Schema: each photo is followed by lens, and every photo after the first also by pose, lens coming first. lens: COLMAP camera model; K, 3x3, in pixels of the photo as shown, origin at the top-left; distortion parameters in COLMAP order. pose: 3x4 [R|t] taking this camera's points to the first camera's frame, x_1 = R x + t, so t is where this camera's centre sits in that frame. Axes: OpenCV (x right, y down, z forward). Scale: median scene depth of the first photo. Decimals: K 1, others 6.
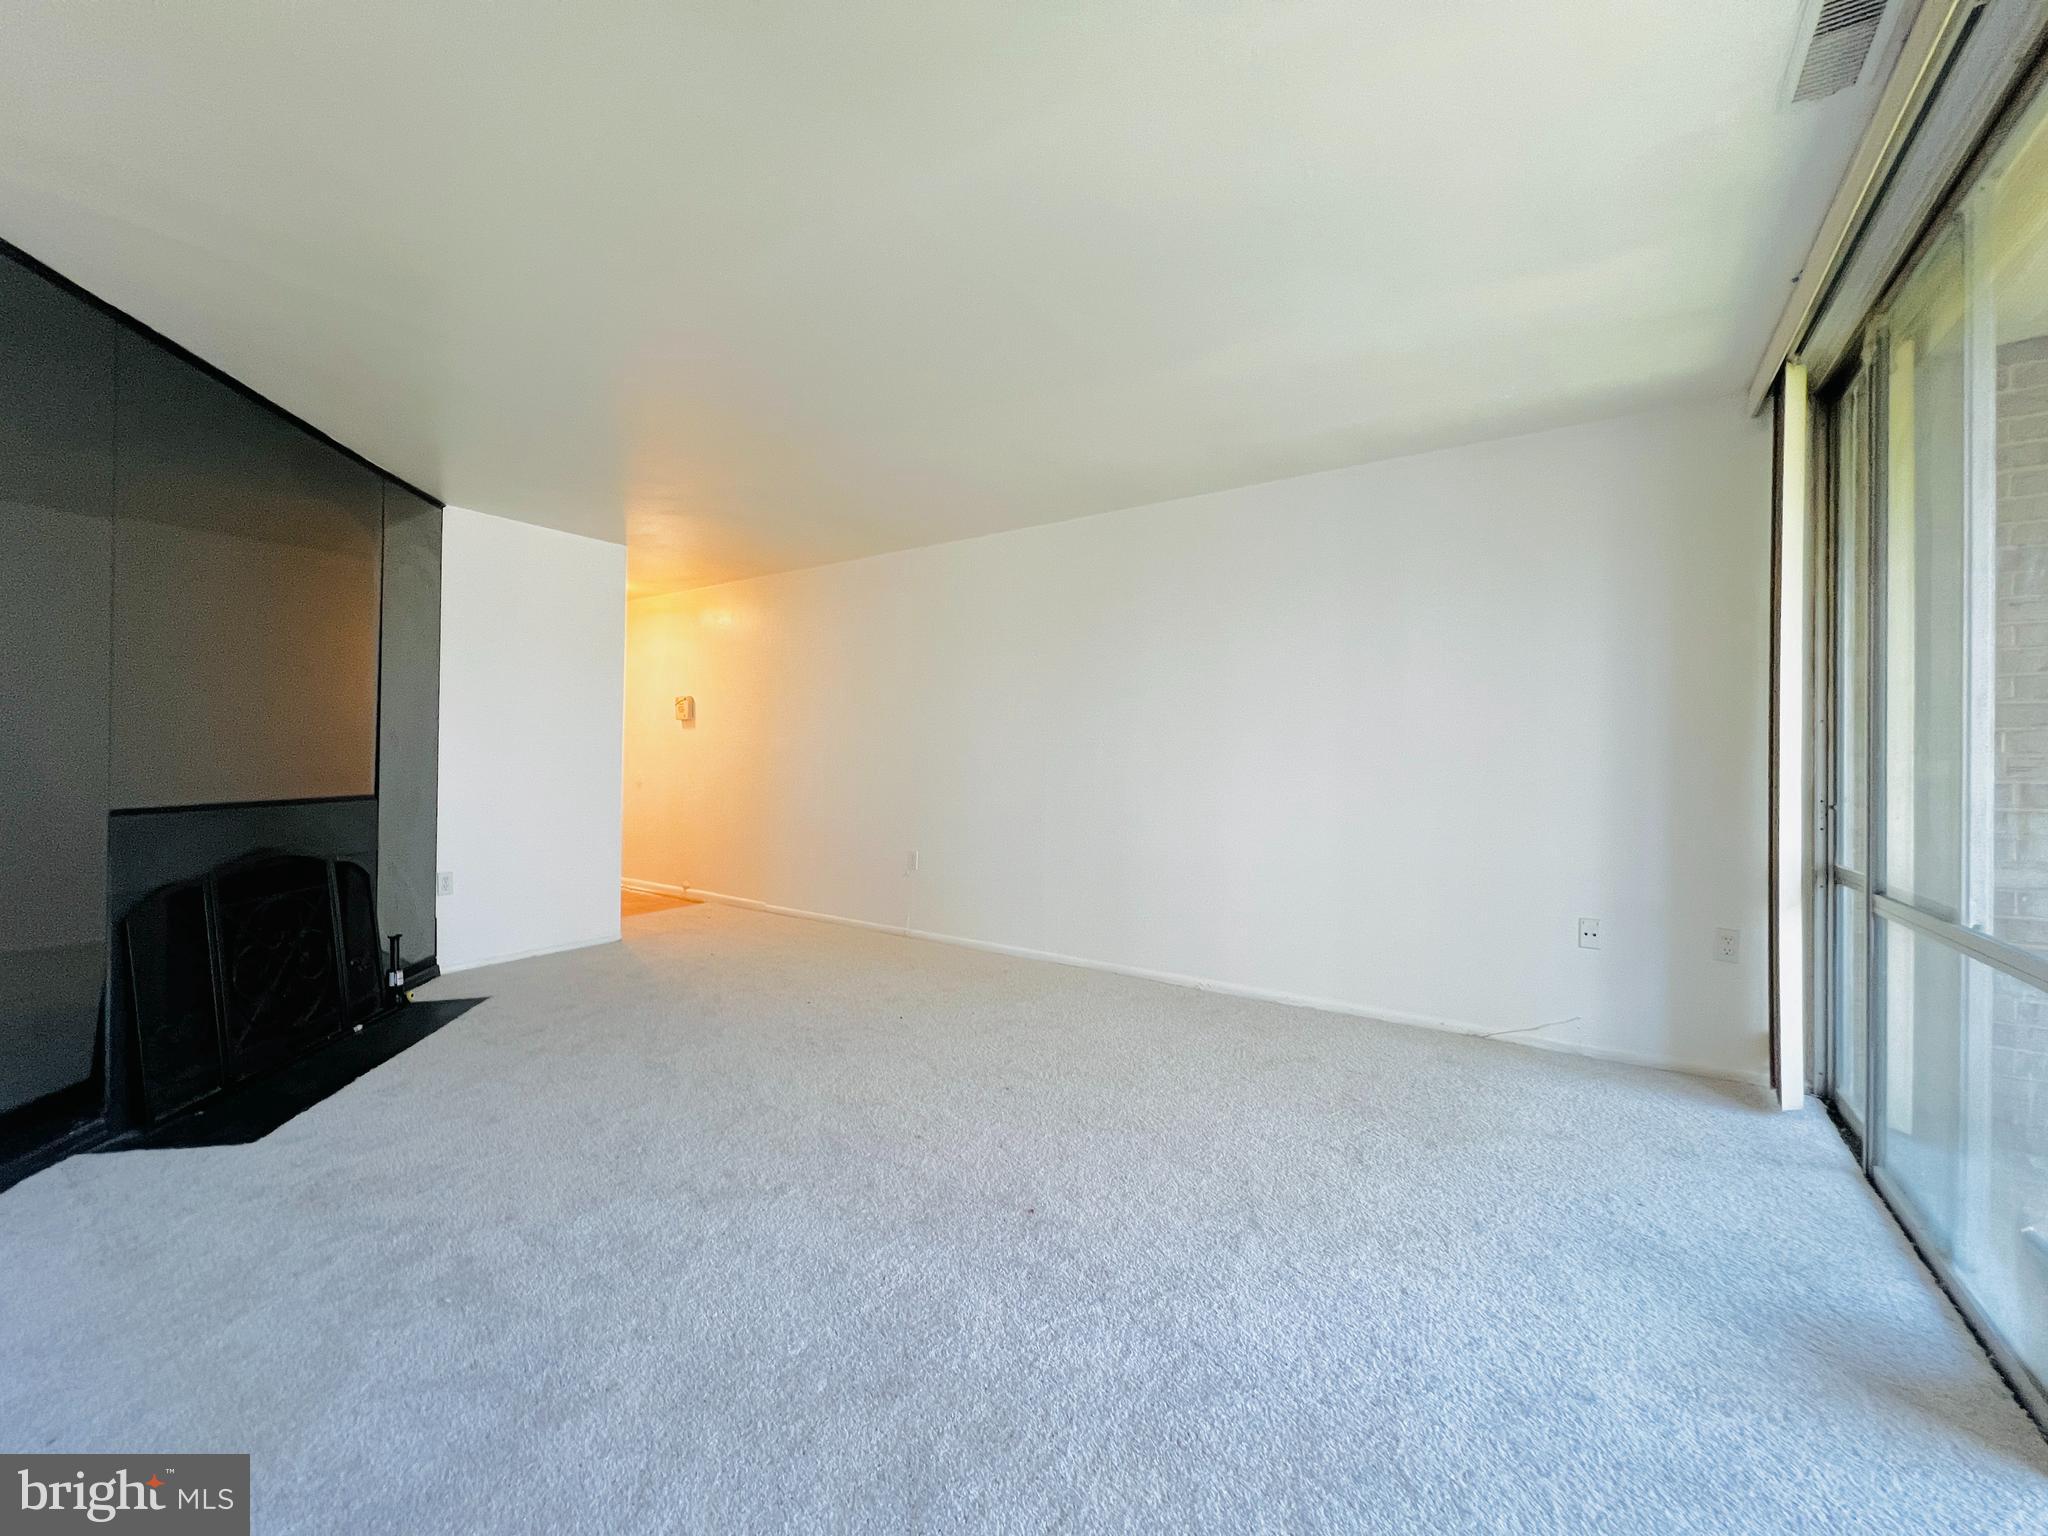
lens RADIAL K [[827.9, 0, 1026.0], [0, 827.9, 766.8], [0, 0, 1]] dist [0.003742, 0.001010]
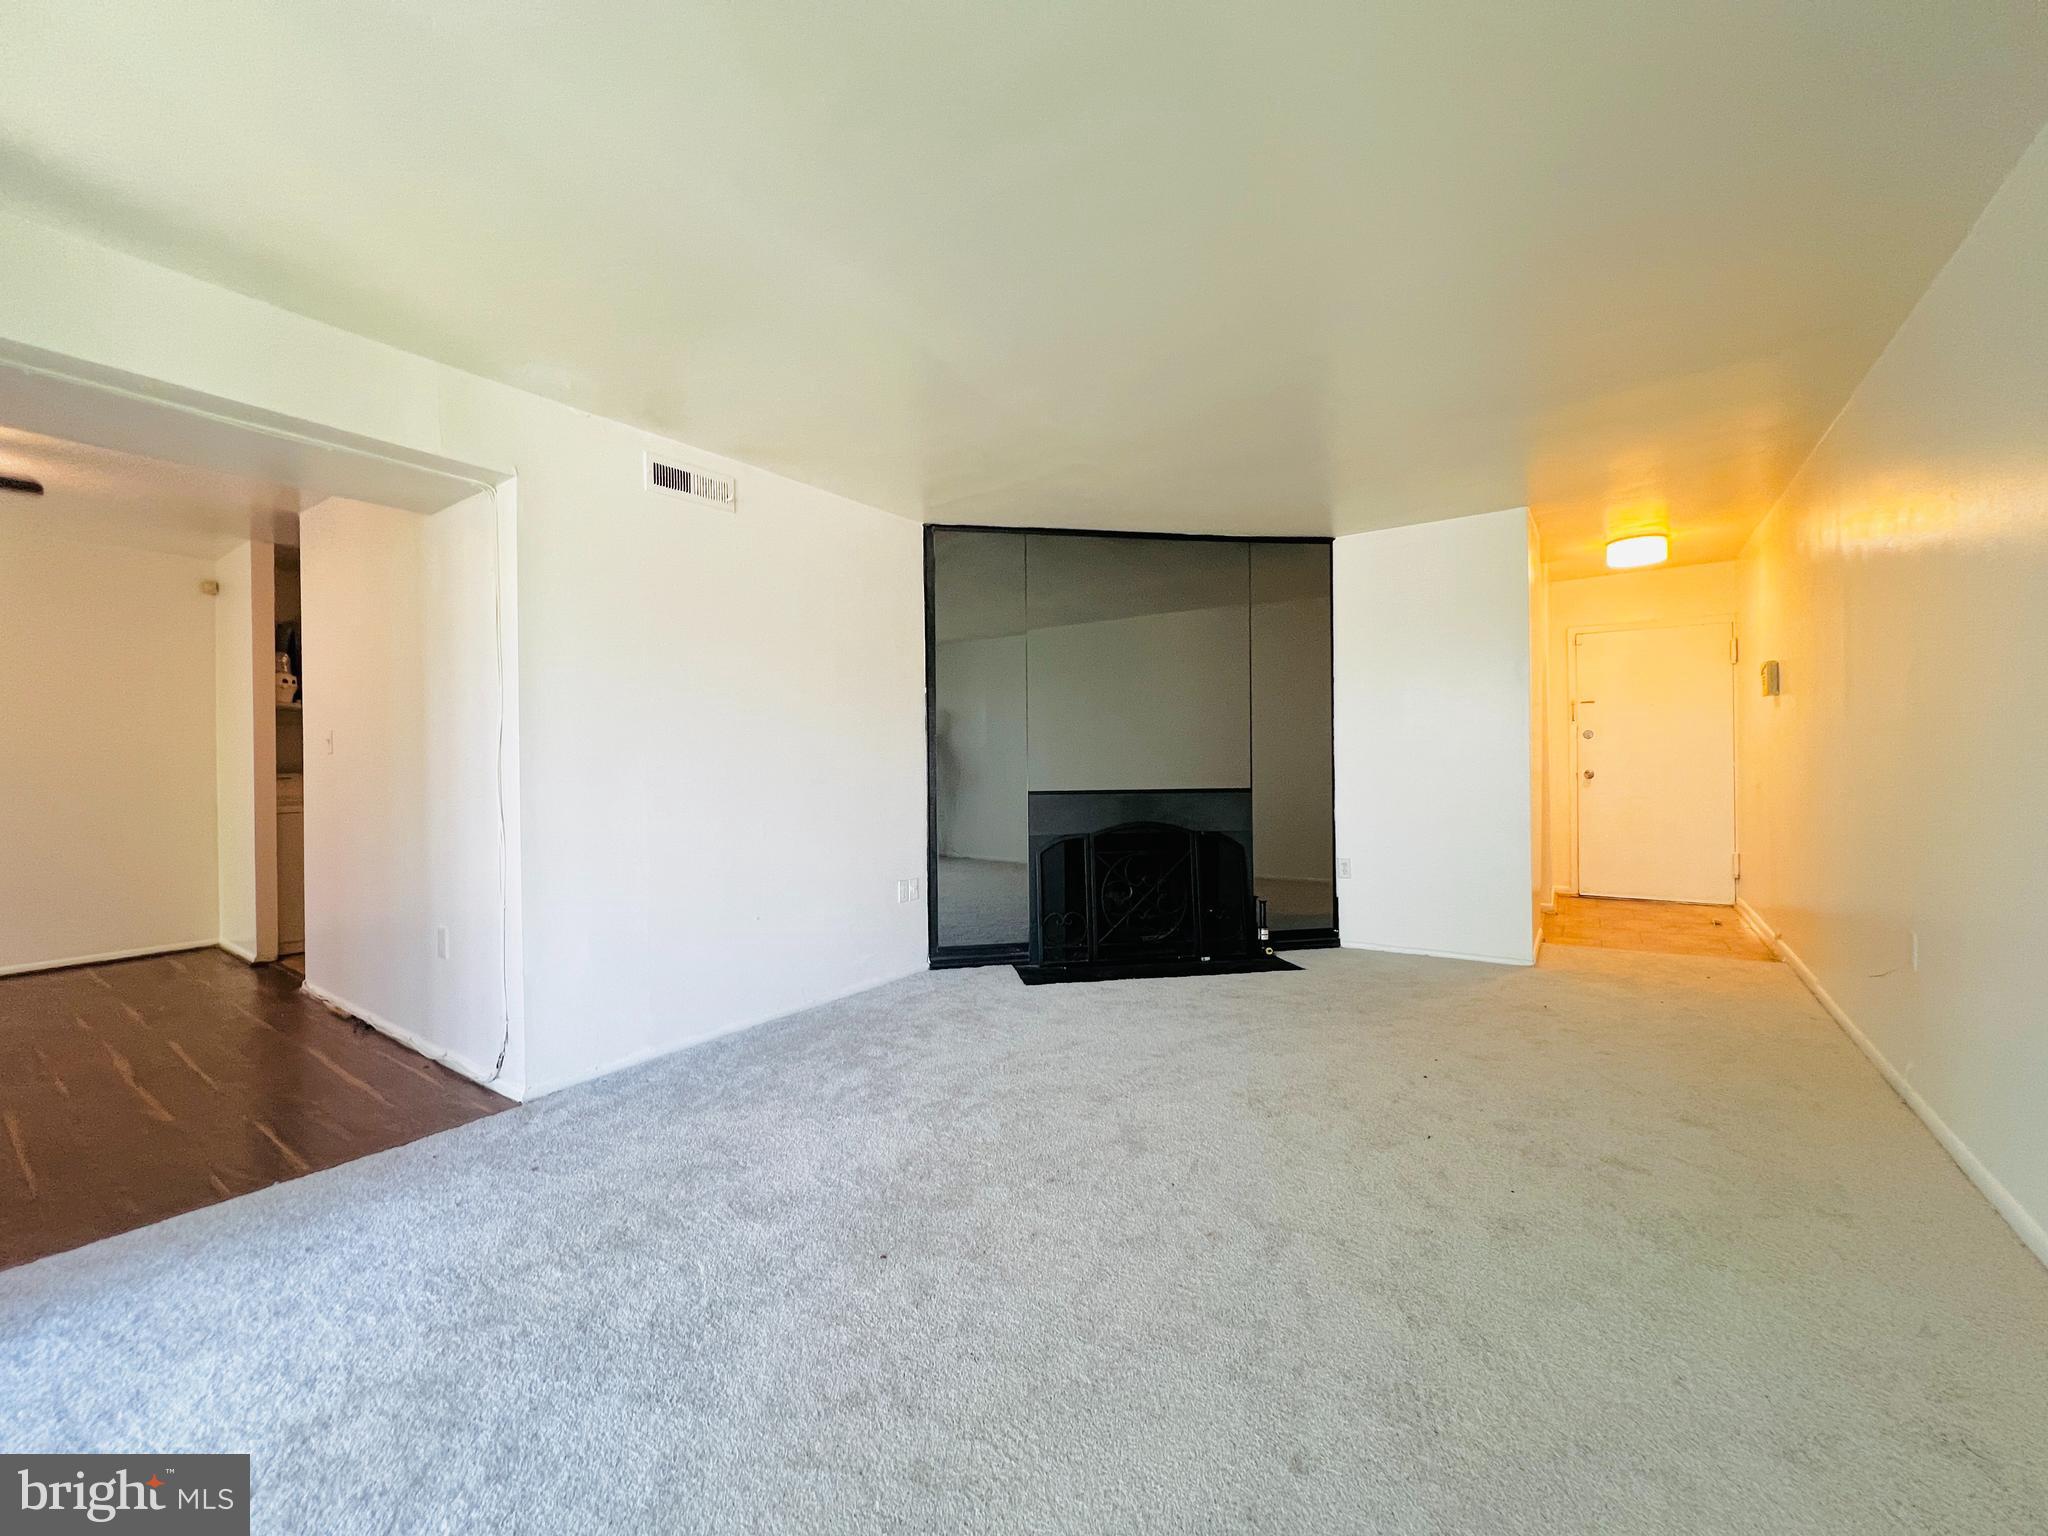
lens RADIAL K [[827.9, 0, 1024.1], [0, 827.9, 762.8], [0, 0, 1]] dist [0.003742, 0.001010]
pose [[-0.028320, -0.012085, -0.999526, 0.528106], [0.007076, 0.999899, -0.012290, 0.006453], [0.999574, -0.007421, -0.028232, 0.691878]]
